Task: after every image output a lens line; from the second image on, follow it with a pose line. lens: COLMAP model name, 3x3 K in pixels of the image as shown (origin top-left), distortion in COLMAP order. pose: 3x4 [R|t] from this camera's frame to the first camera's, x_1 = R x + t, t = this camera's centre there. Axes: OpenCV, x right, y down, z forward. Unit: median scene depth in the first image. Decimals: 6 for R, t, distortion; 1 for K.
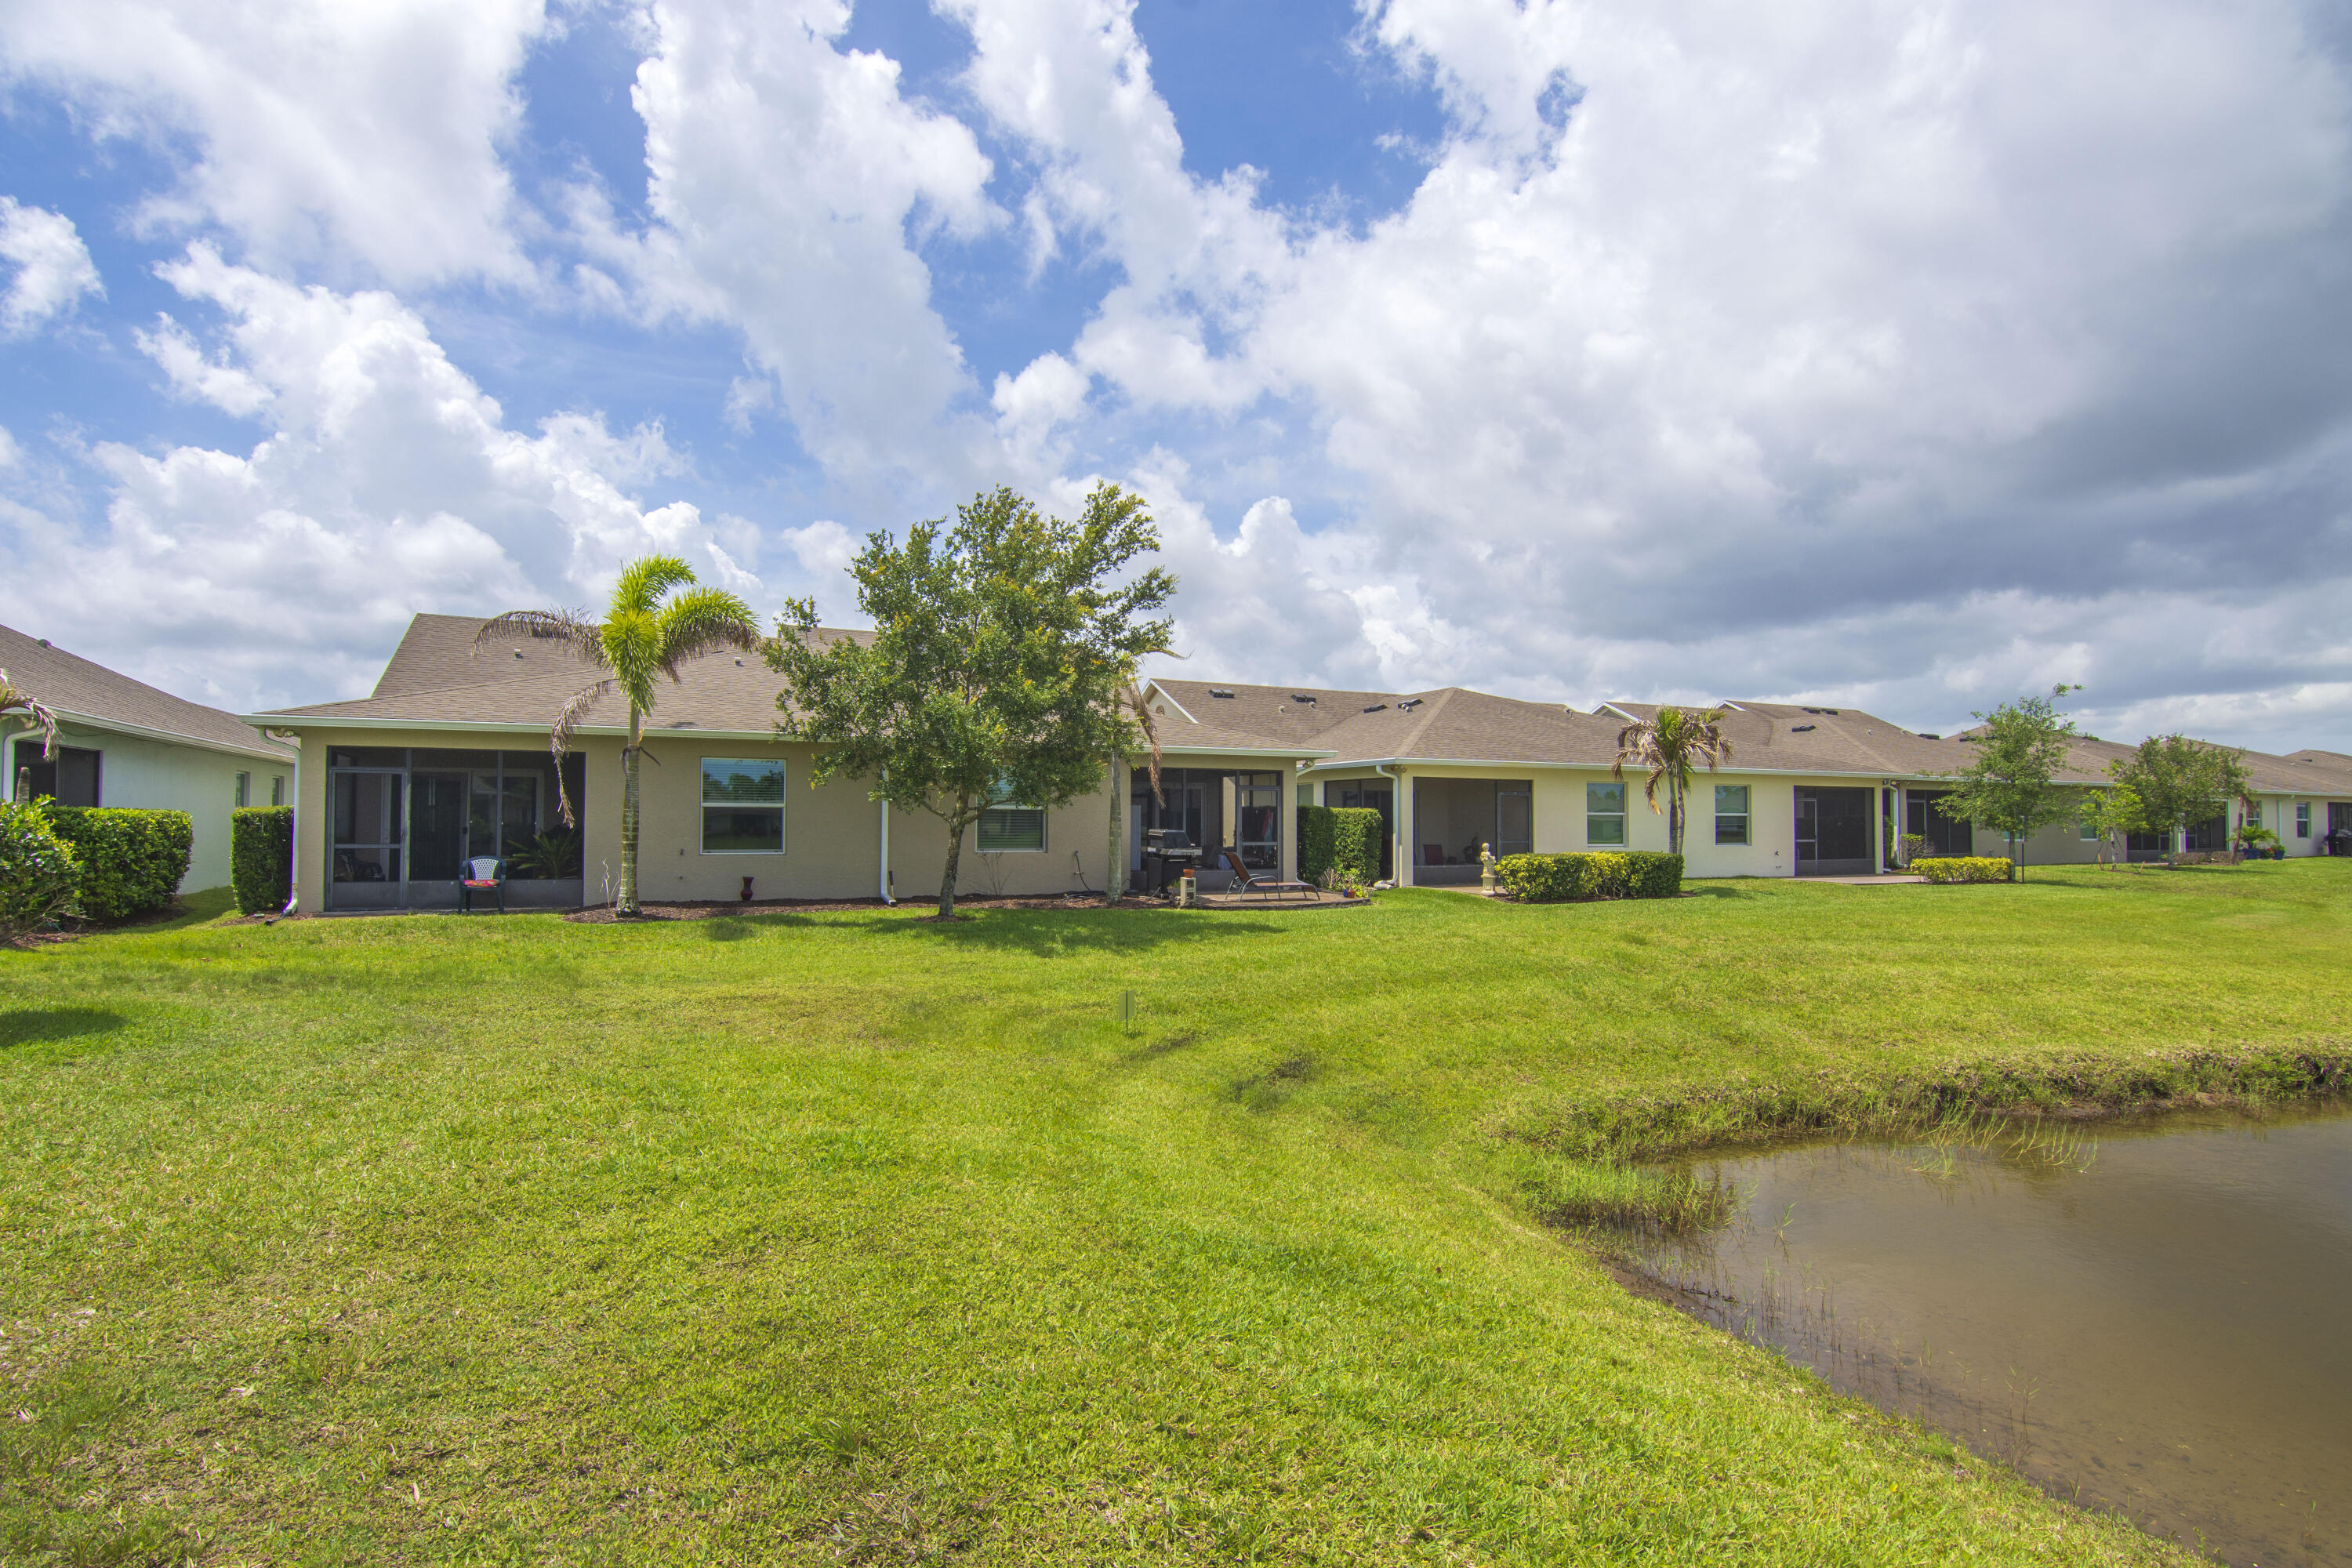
lens RADIAL K [[1150.2, 0, 1164.0], [0, 1150.2, 792.5], [0, 0, 1]] dist [-0.004815, -0.001376]
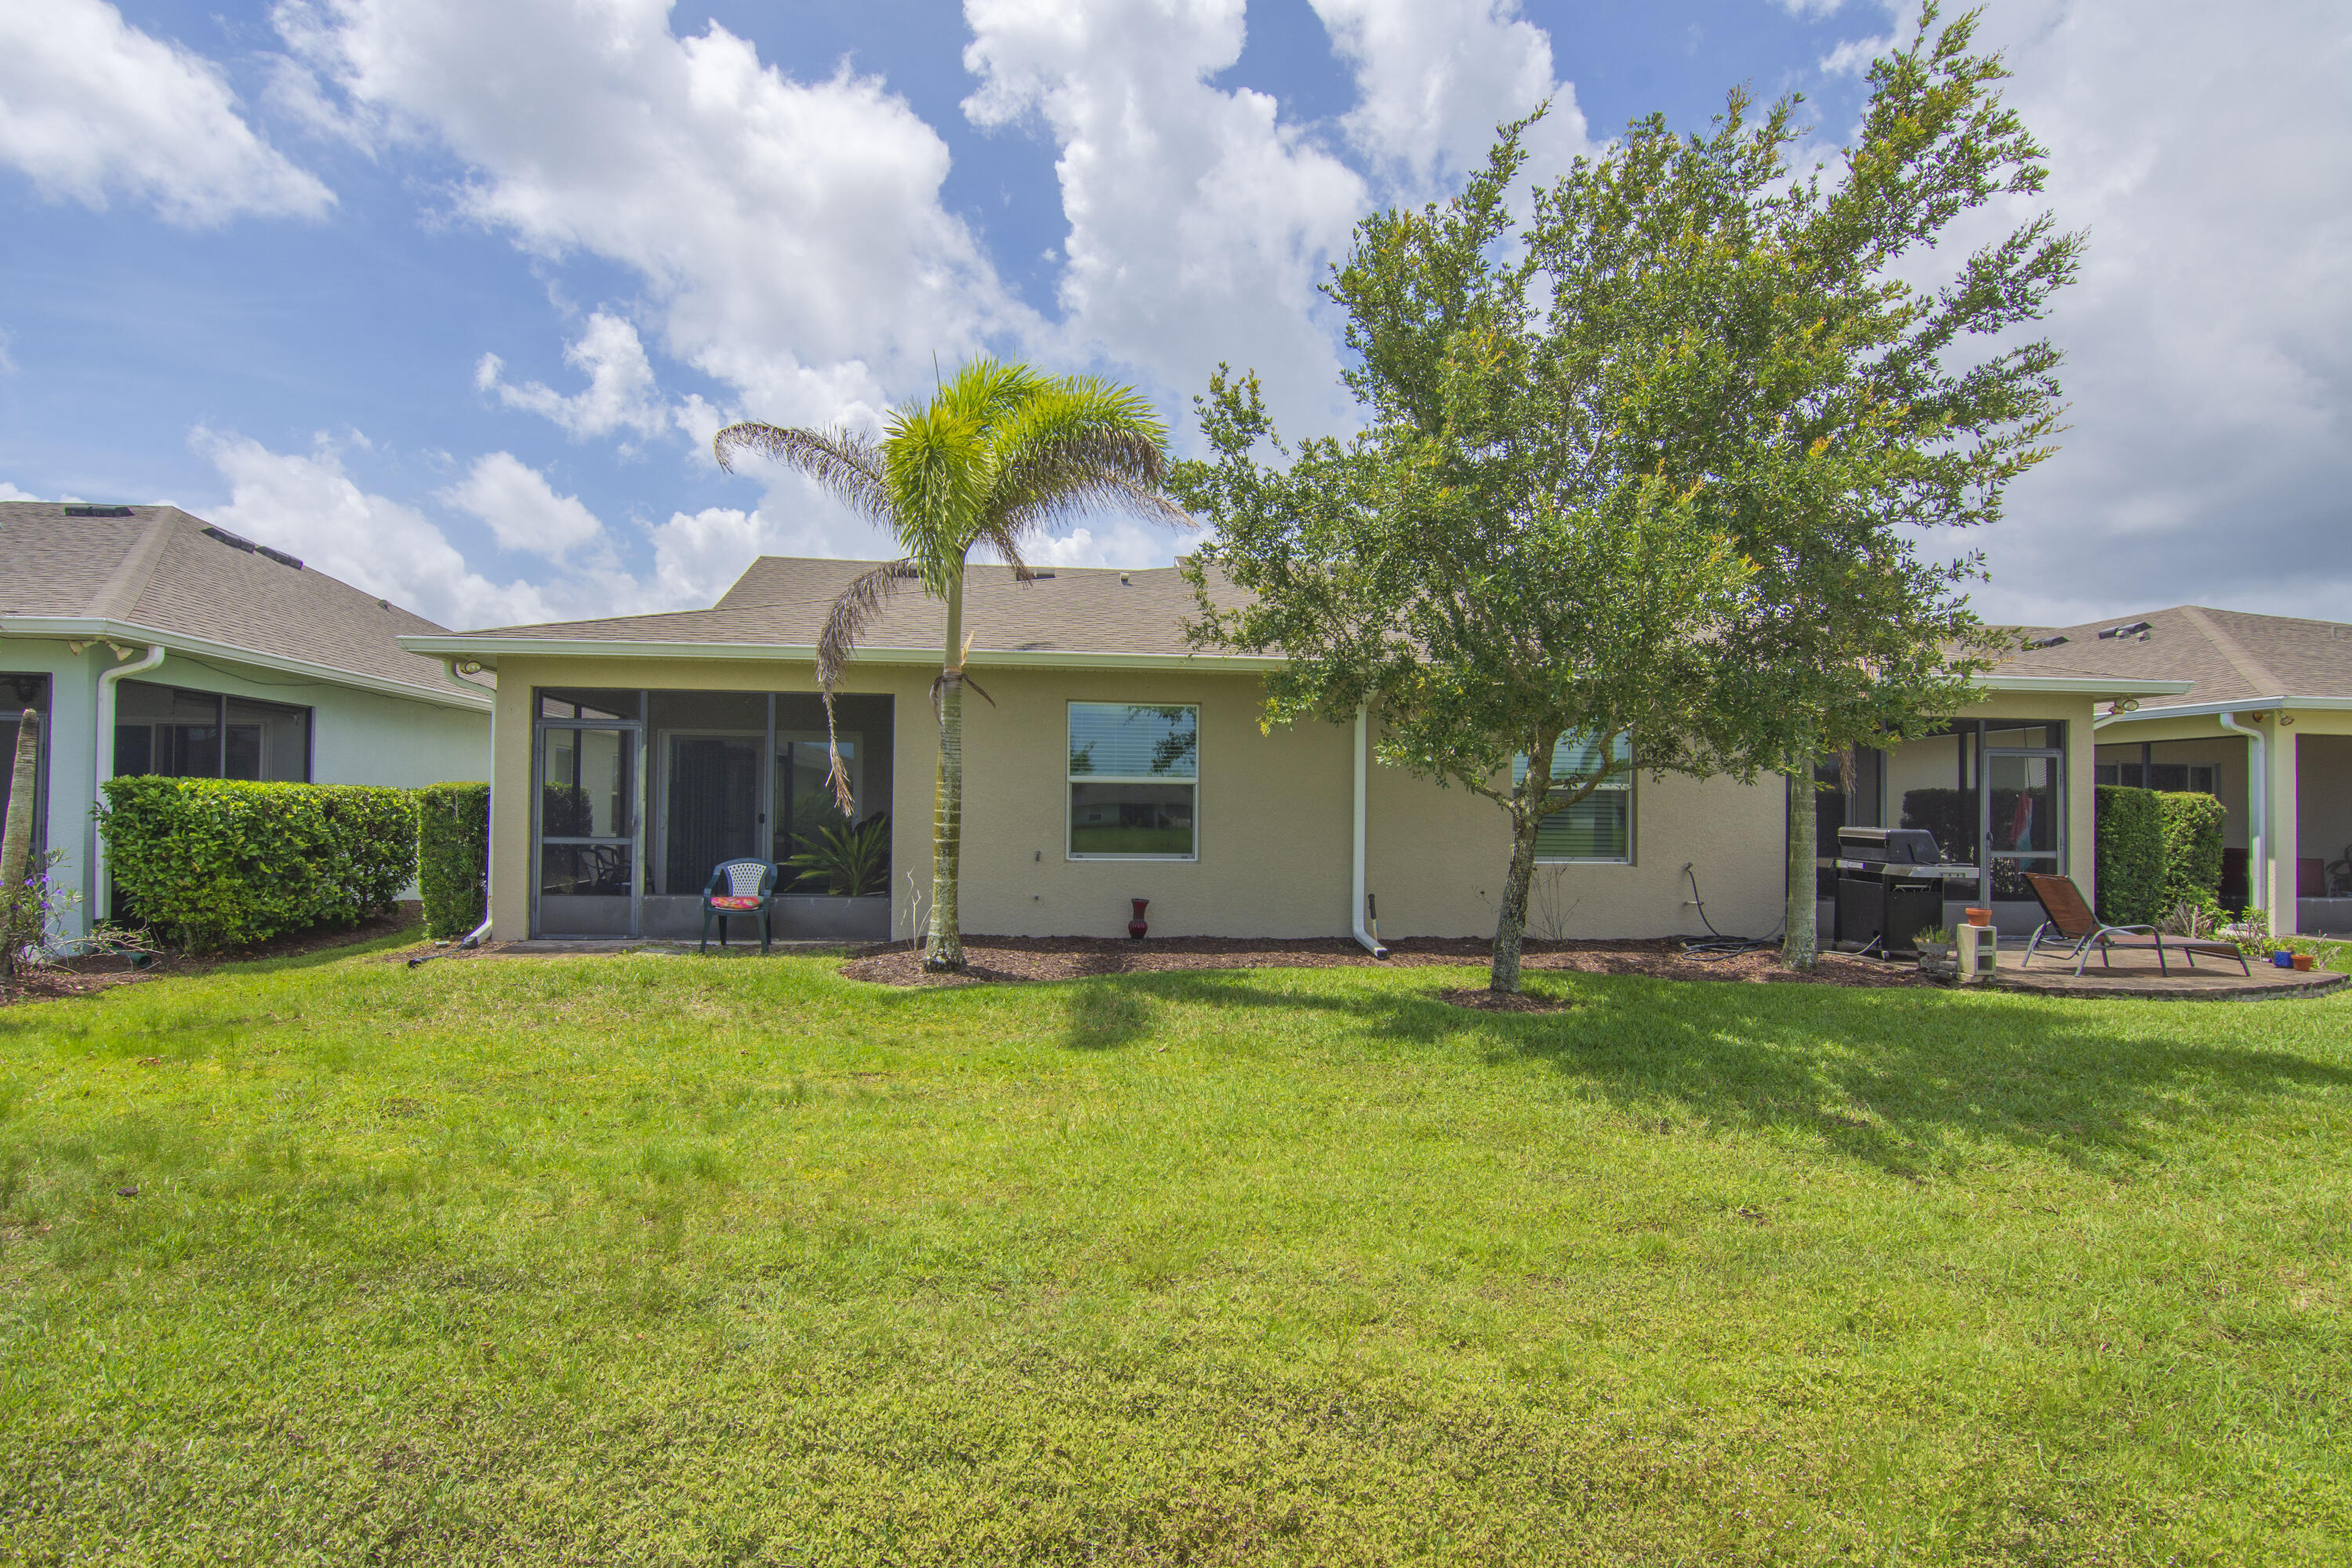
lens RADIAL K [[1150.2, 0, 1164.0], [0, 1150.2, 792.5], [0, 0, 1]] dist [-0.004815, -0.001376]
pose [[0.948599, 0.001080, -0.316477, -0.173679], [0.000858, 0.999982, 0.005986, 0.015410], [0.316478, -0.005950, 0.948581, 0.471997]]
